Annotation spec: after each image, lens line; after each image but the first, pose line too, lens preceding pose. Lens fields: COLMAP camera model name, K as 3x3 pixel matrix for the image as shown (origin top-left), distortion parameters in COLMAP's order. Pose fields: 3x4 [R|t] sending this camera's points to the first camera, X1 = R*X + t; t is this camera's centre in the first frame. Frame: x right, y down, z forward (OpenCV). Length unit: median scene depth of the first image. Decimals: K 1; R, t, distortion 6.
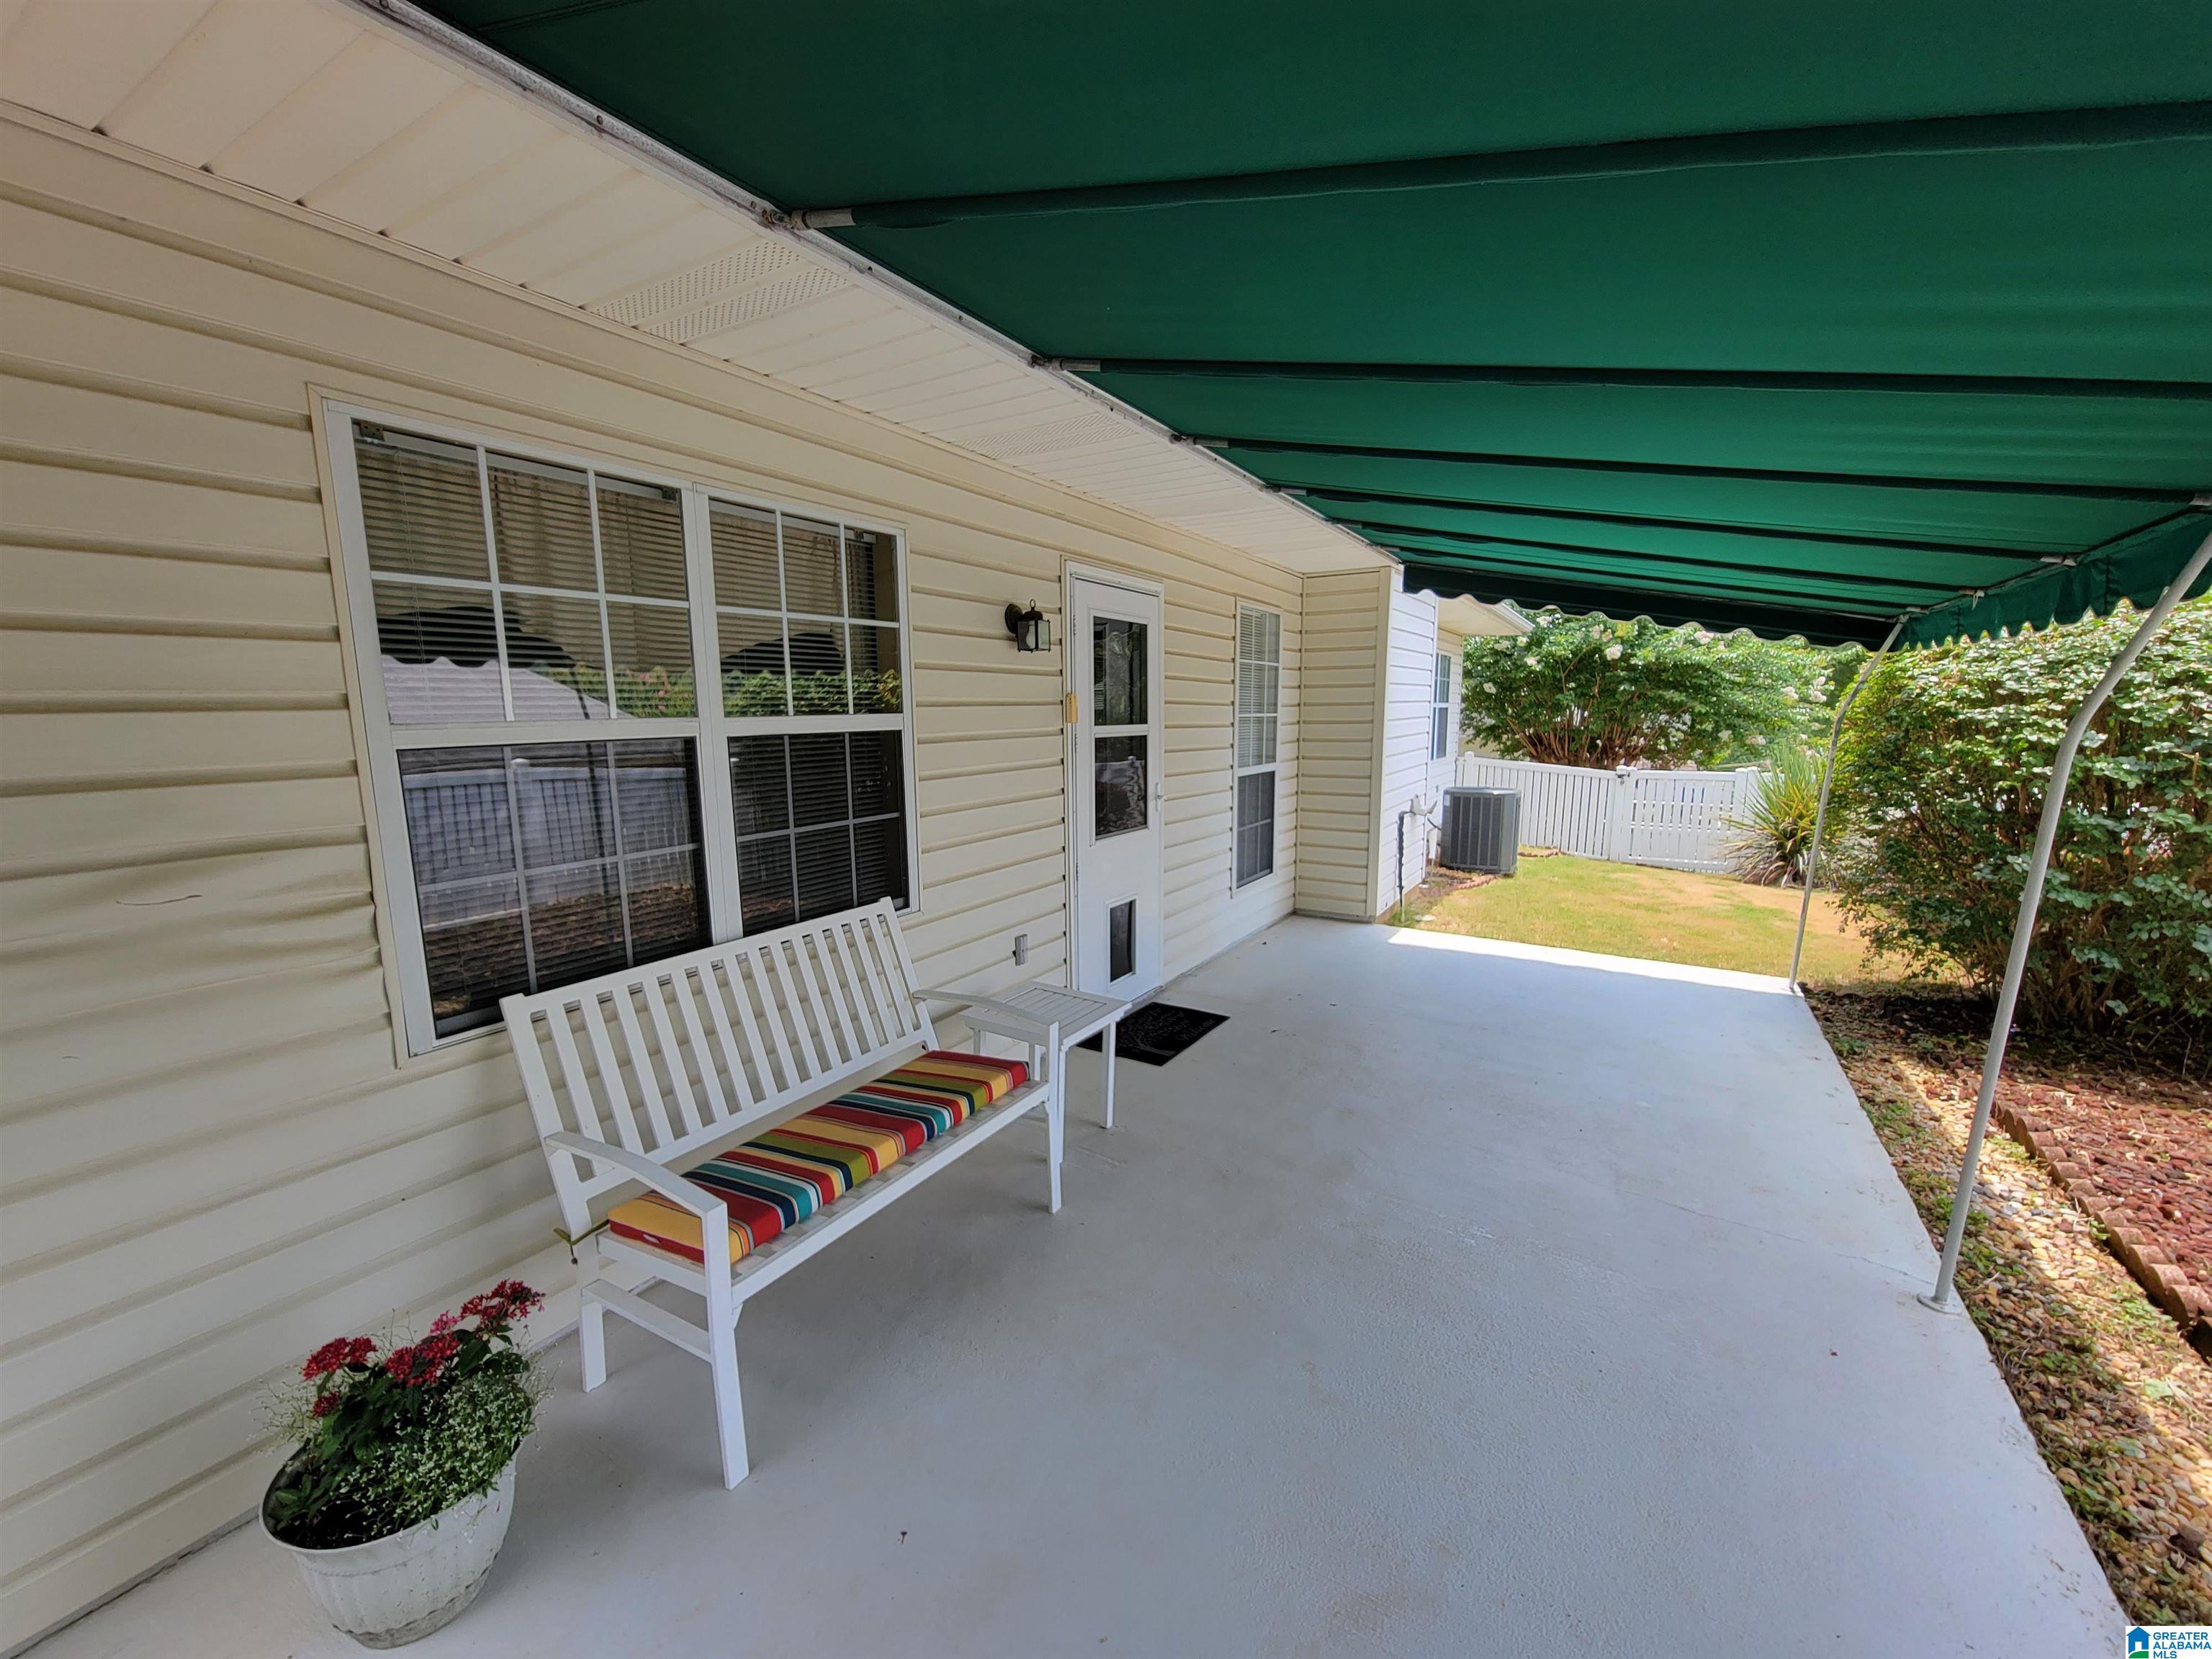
lens RADIAL K [[906.0, 0, 1097.2], [0, 906.0, 853.7], [0, 0, 1]] dist [-0.002549, -0.000301]
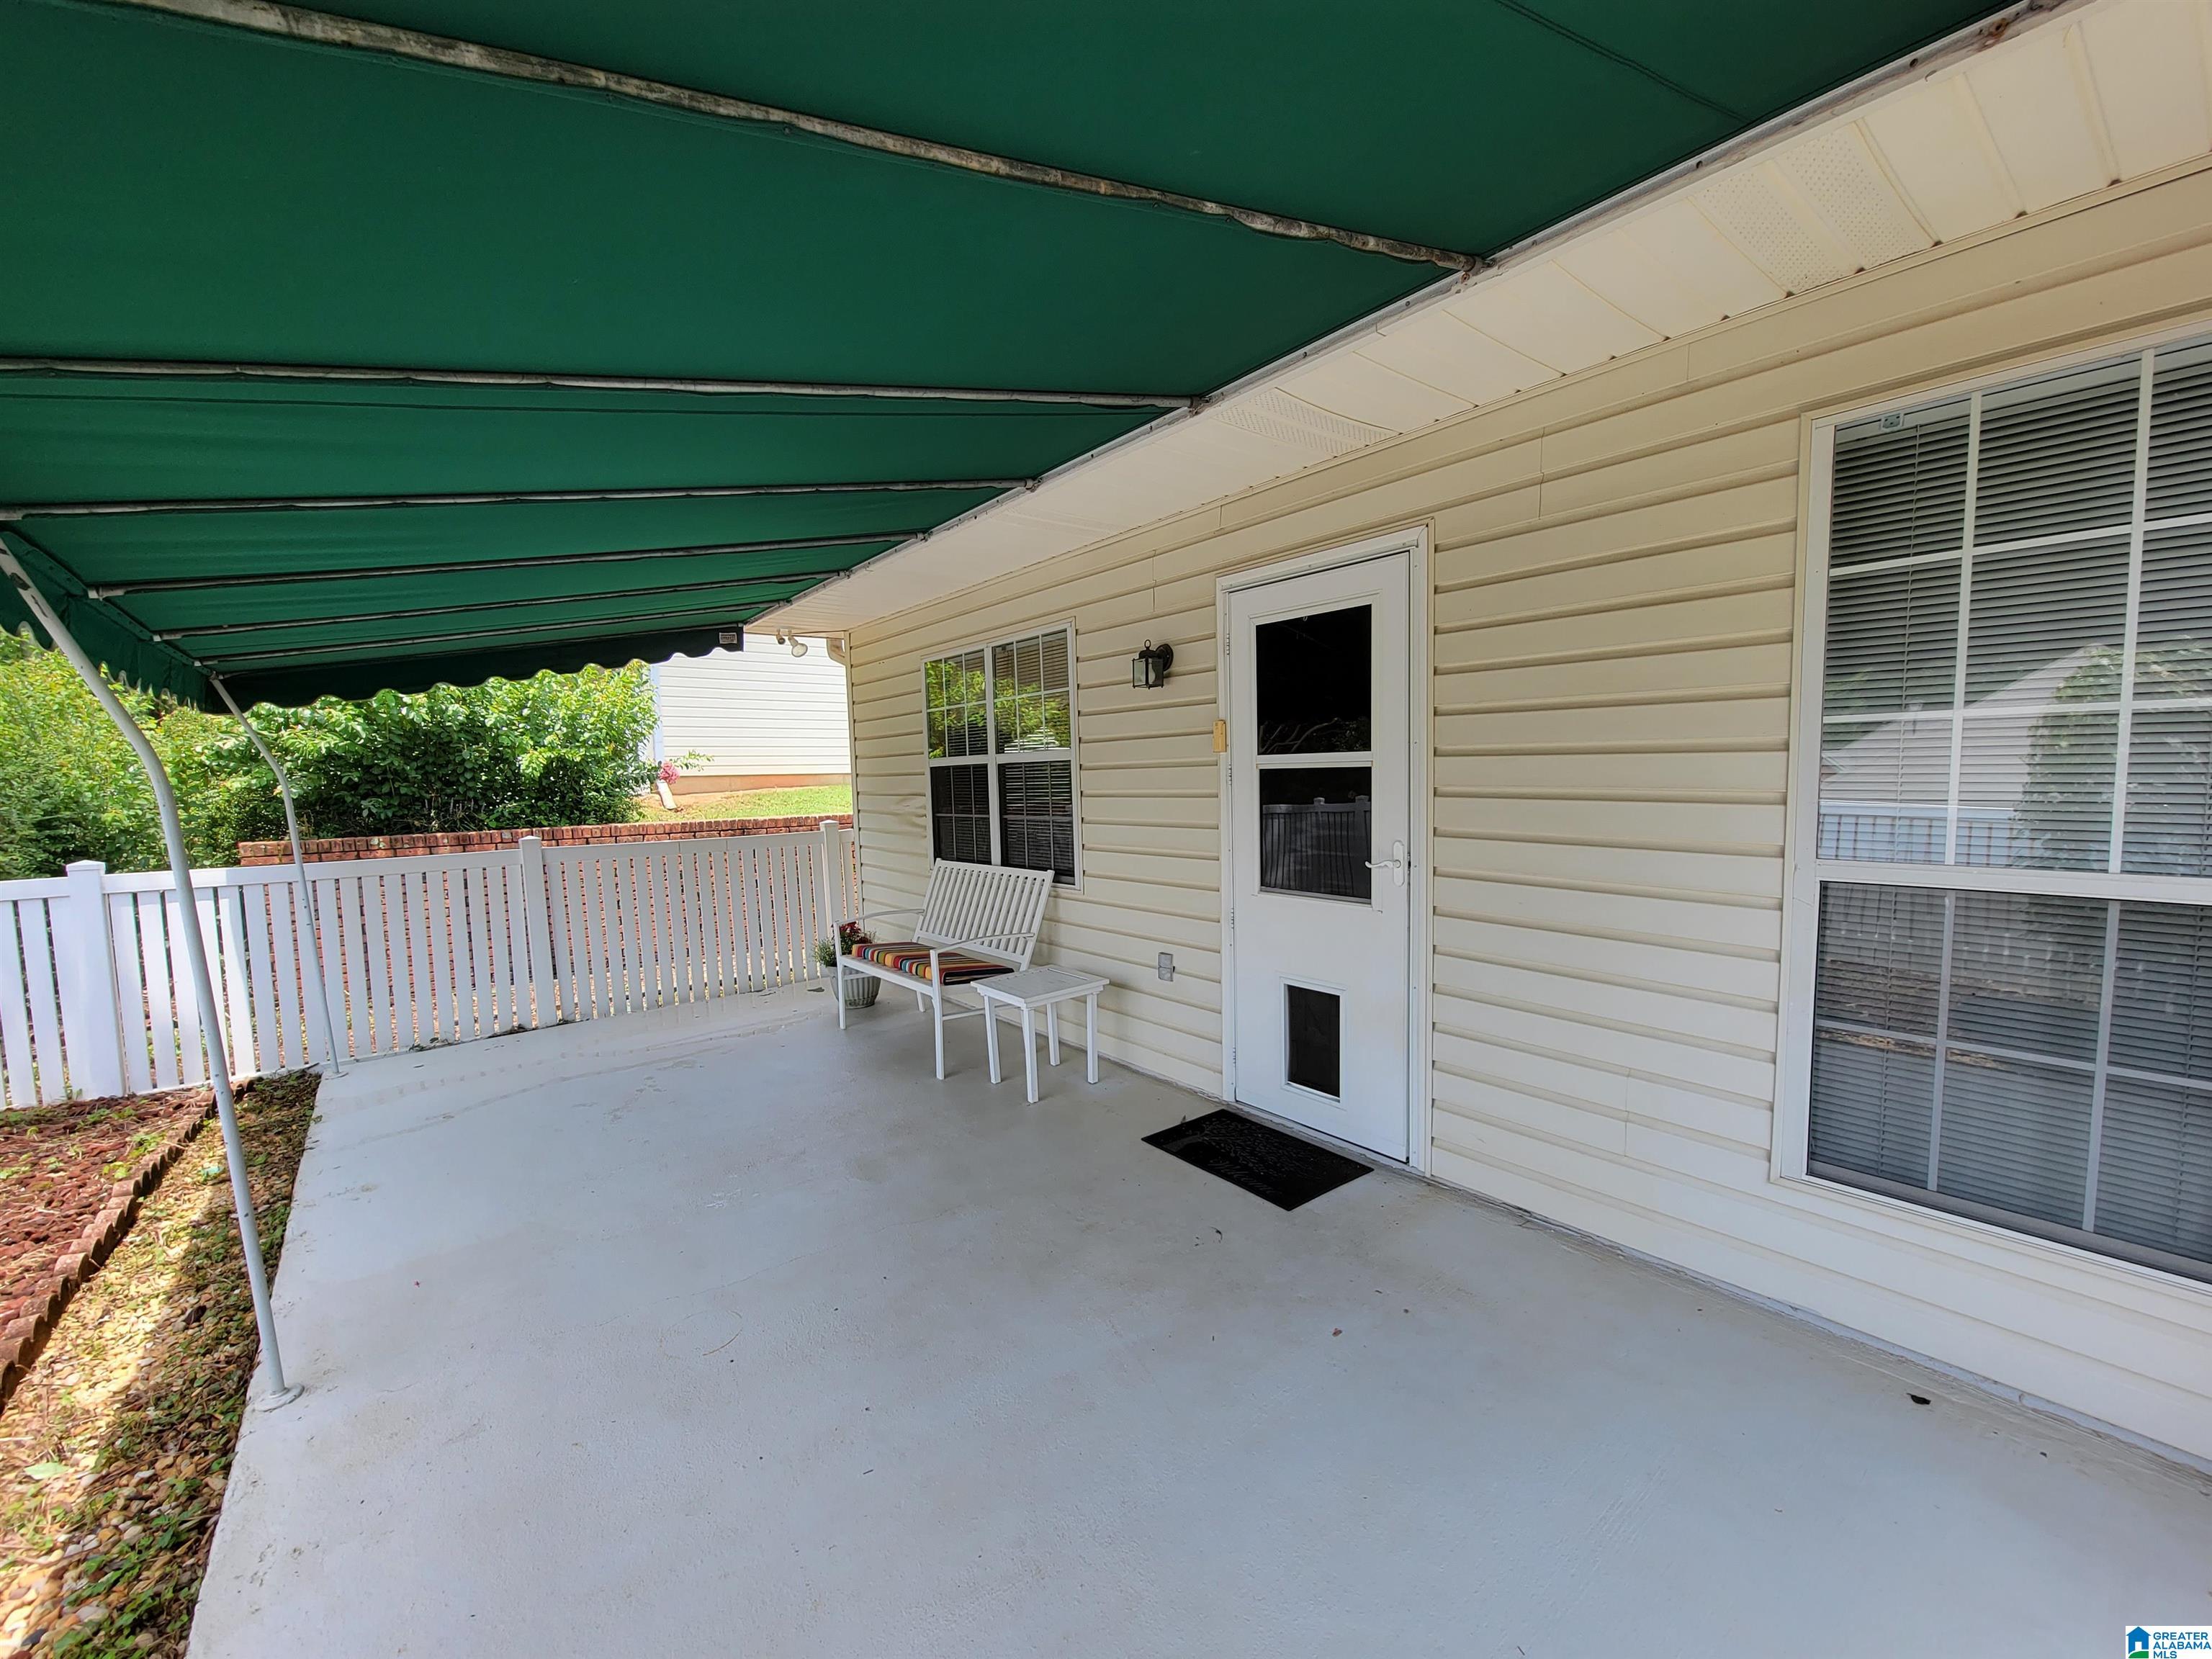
lens RADIAL K [[906.0, 0, 1118.2], [0, 906.0, 843.1], [0, 0, 1]] dist [-0.002549, -0.000301]
pose [[-0.336061, 0.100292, -0.936485, 0.997842], [-0.108798, 0.983524, 0.144372, -0.200001], [0.935535, 0.150405, -0.319613, 1.383768]]
